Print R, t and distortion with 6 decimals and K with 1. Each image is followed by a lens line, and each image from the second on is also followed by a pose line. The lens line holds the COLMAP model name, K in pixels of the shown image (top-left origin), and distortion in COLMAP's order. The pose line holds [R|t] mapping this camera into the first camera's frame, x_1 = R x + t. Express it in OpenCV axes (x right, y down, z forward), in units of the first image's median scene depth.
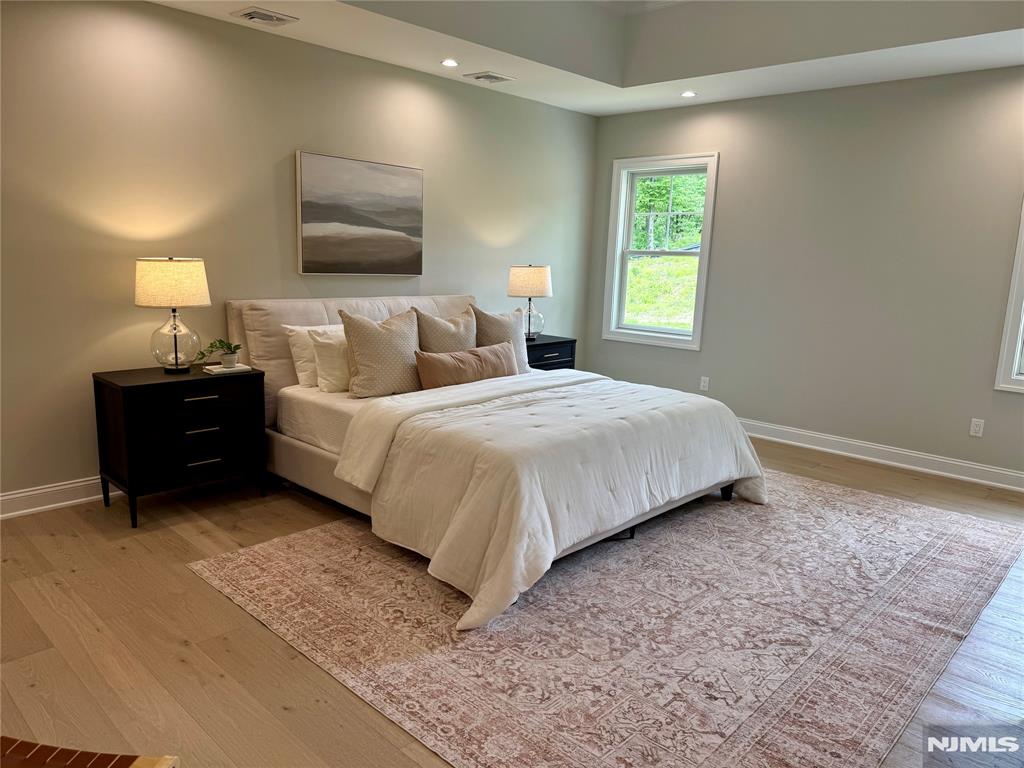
lens RADIAL K [[714.9, 0, 512.0], [0, 714.9, 382.2], [0, 0, 1]] dist [0.064493, -0.083236]
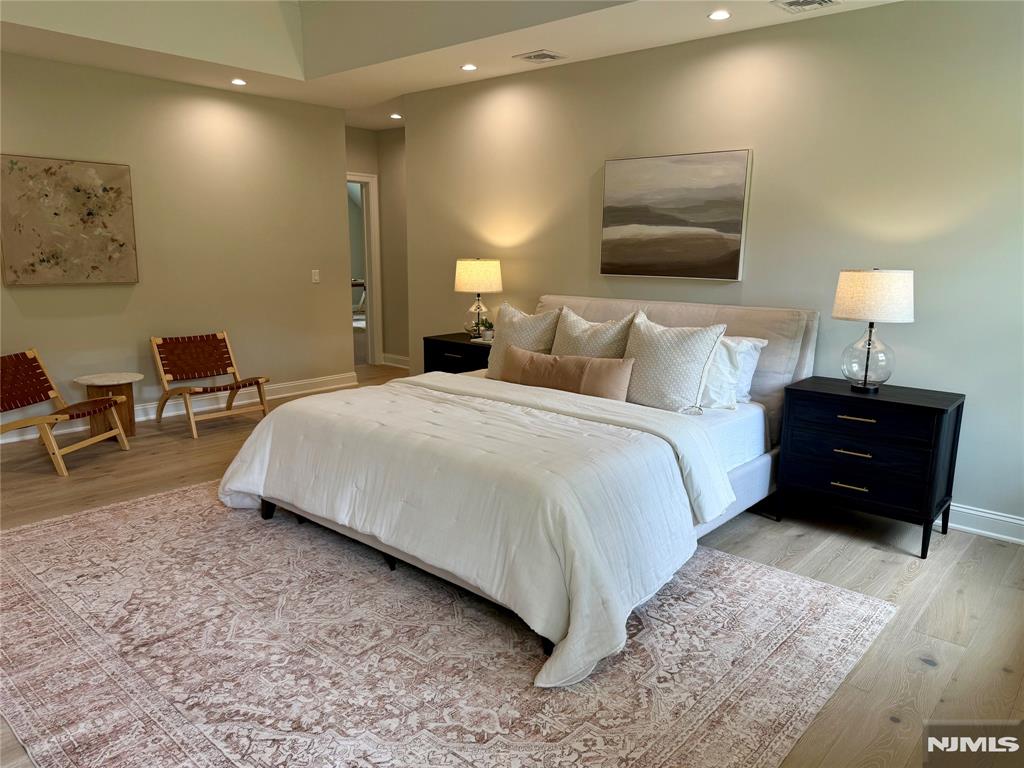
lens RADIAL K [[714.9, 0, 504.6], [0, 714.9, 388.7], [0, 0, 1]] dist [0.064493, -0.083236]
pose [[0.028287, 0.158417, -0.986967, 0.955994], [-0.190374, 0.970144, 0.150260, -0.144595], [0.981304, 0.183643, 0.057601, 1.005999]]
